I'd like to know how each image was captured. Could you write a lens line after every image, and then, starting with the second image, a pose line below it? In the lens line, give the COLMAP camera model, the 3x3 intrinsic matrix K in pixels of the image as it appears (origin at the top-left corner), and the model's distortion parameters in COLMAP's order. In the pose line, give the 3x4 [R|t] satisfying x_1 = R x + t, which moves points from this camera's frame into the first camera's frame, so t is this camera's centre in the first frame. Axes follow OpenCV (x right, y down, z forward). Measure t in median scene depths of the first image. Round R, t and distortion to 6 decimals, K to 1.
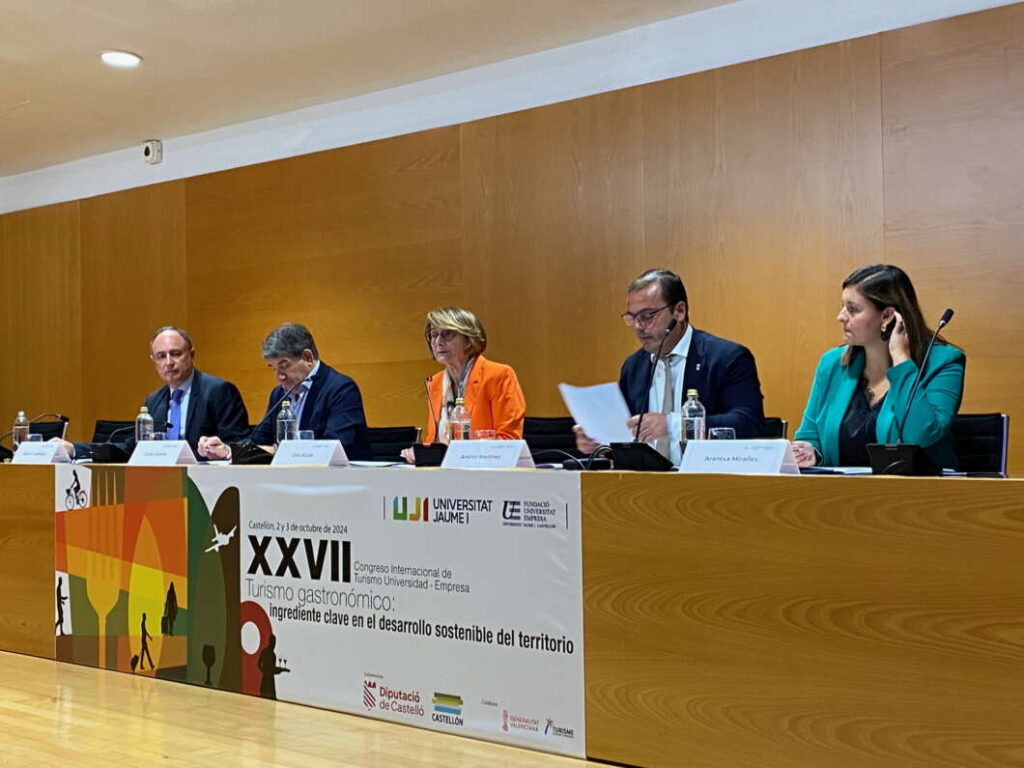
lens RADIAL K [[1483.1, 0, 512.0], [0, 1483.1, 384.0], [0, 0, 1]] dist [0.261034, -0.991915]
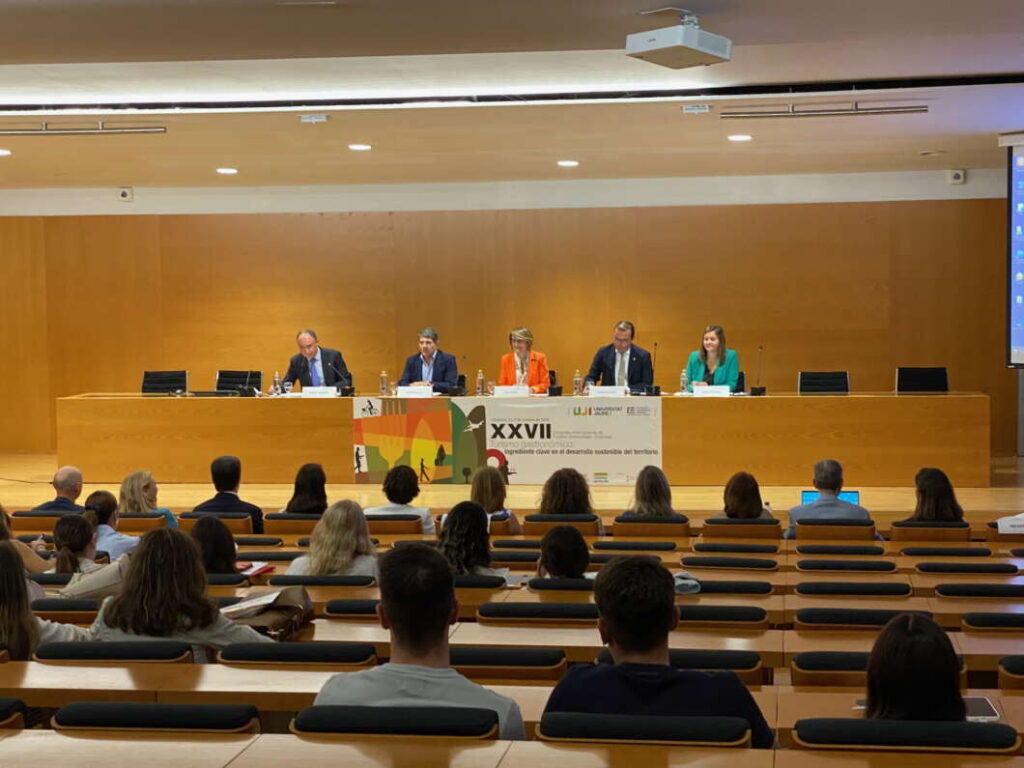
lens RADIAL K [[1835.1, 0, 512.0], [0, 1835.1, 384.0], [0, 0, 1]] dist [0.133956, 0.189041]
pose [[0.828475, -0.031258, 0.559153, -1.929362], [-0.013179, 0.997076, 0.075266, -0.207691], [-0.559870, -0.069725, 0.825641, -1.640965]]
